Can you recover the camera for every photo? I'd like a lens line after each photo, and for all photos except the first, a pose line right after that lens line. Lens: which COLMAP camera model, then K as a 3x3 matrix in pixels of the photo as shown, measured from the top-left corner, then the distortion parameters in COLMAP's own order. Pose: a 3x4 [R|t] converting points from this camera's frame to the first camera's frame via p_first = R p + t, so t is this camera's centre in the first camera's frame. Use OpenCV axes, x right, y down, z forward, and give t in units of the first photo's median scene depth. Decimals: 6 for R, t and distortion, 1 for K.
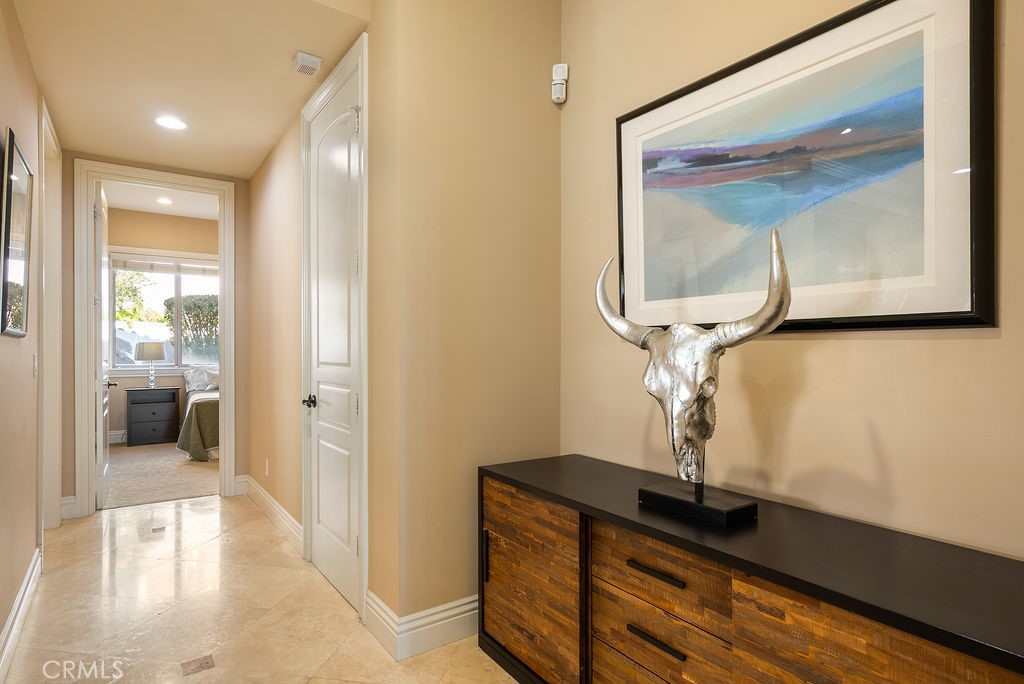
lens RADIAL K [[567.0, 0, 511.8], [0, 567.0, 345.1], [0, 0, 1]] dist [0.000729, 0.000265]
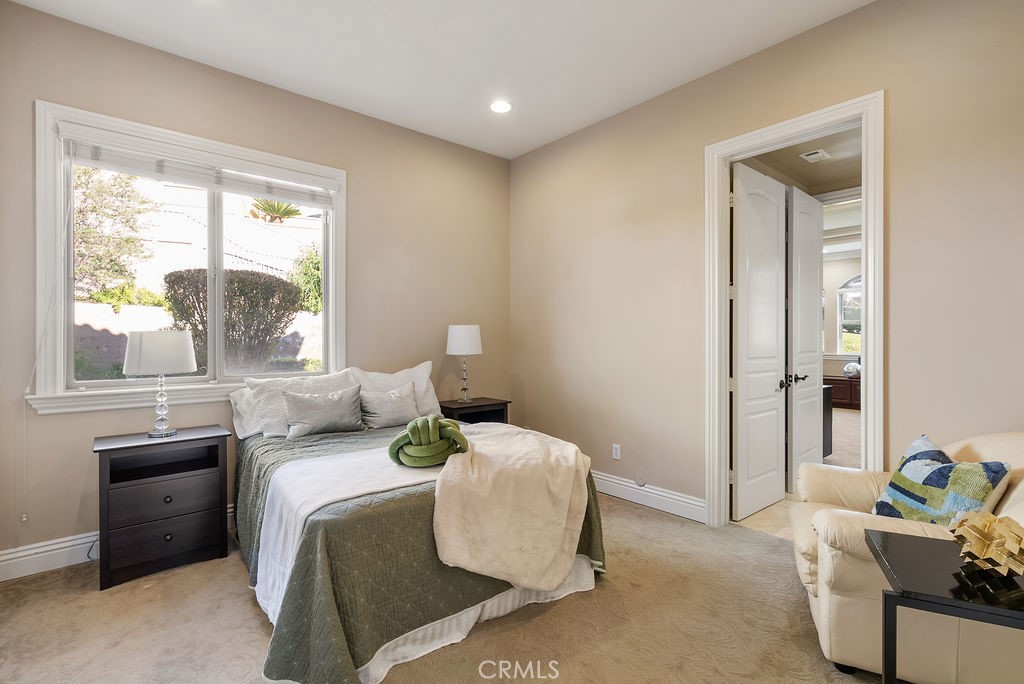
lens RADIAL K [[482.8, 0, 512.3], [0, 482.8, 338.5], [0, 0, 1]] dist [-0.003340, 0.000591]
pose [[0.995769, 0.003352, 0.091829, -0.381388], [-0.003984, 0.999970, 0.006700, -0.002250], [-0.091803, -0.007037, 0.995752, 0.577658]]
